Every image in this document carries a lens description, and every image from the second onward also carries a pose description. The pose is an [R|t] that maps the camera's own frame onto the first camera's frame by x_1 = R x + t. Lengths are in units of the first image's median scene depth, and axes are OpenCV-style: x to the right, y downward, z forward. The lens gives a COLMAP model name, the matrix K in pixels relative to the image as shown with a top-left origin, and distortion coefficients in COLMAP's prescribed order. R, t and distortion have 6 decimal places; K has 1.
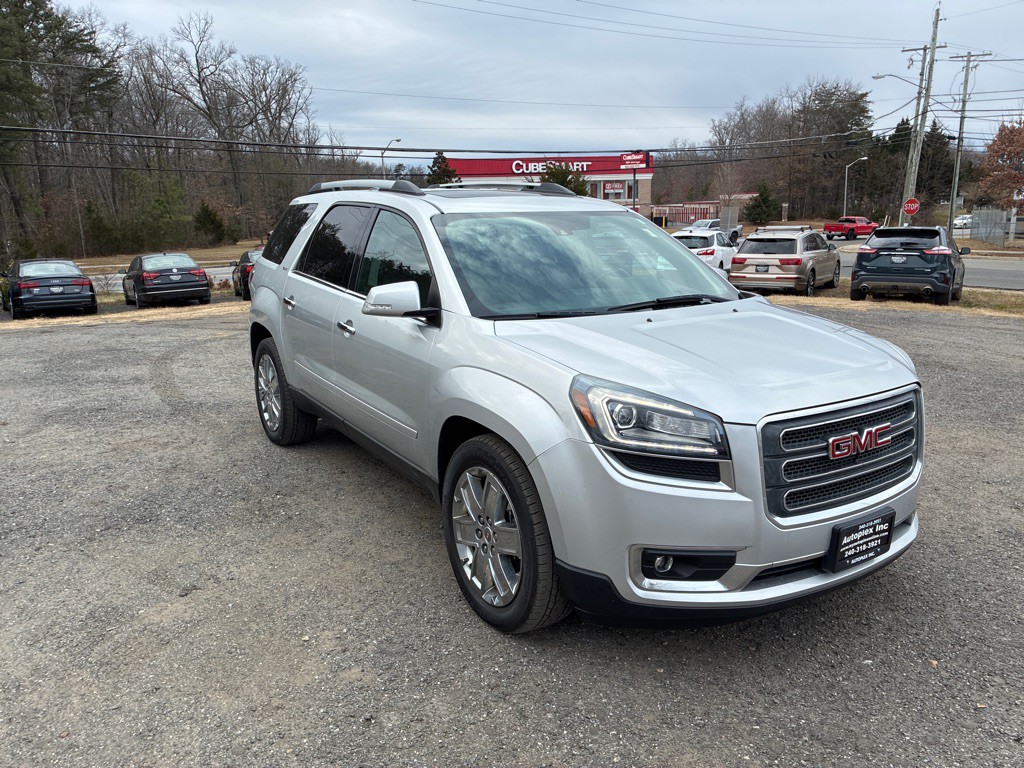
lens RADIAL K [[772.7, 0, 523.4], [0, 772.7, 385.3], [0, 0, 1]] dist [0.050463, -0.075808]
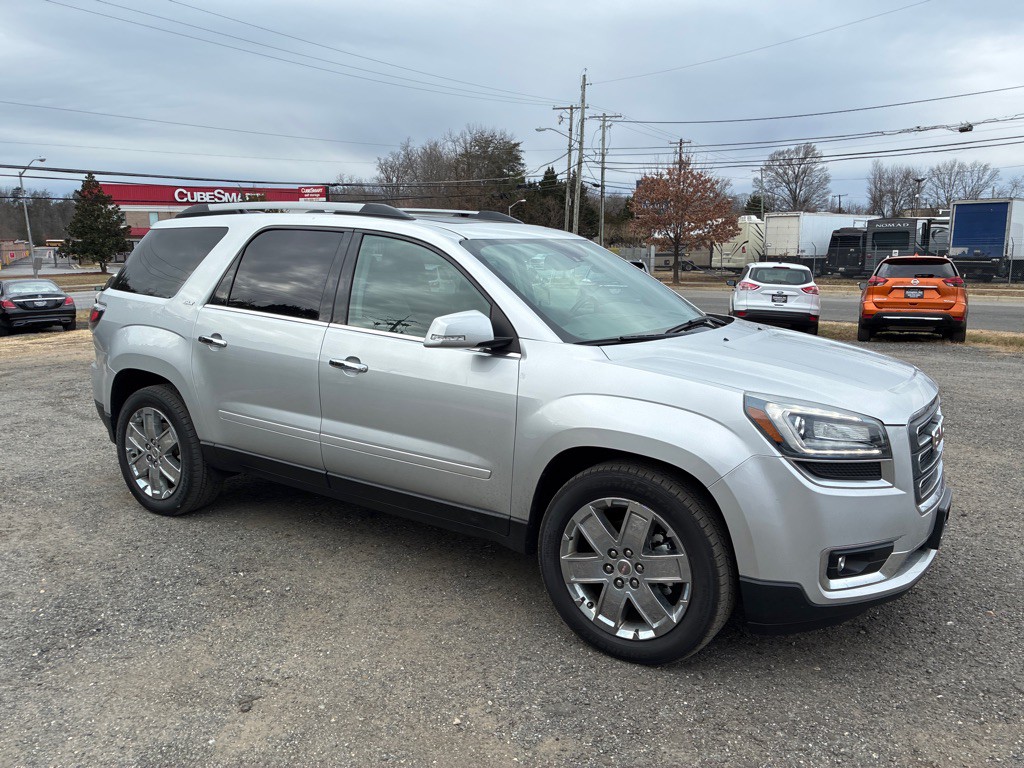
lens RADIAL K [[770.6, 0, 526.8], [0, 770.6, 363.9], [0, 0, 1]] dist [0.044760, -0.055213]
pose [[0.912861, -0.053336, 0.404771, -0.037278], [0.080822, 0.995417, -0.051111, -0.001347], [-0.400190, 0.079372, 0.912988, 0.010512]]
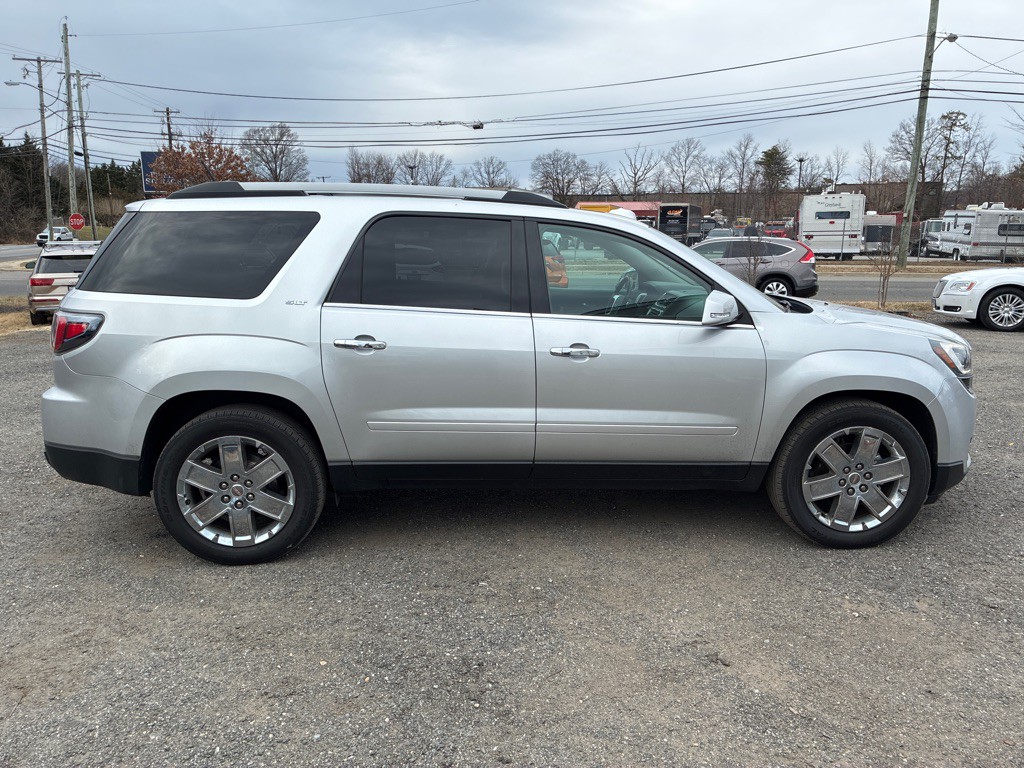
lens RADIAL K [[768.5, 0, 523.6], [0, 768.5, 370.3], [0, 0, 1]] dist [0.061613, -0.084533]
pose [[0.488486, -0.151354, 0.859345, -0.096592], [0.183406, 0.980650, 0.068464, -0.011772], [-0.853079, 0.124165, 0.506793, 0.055839]]
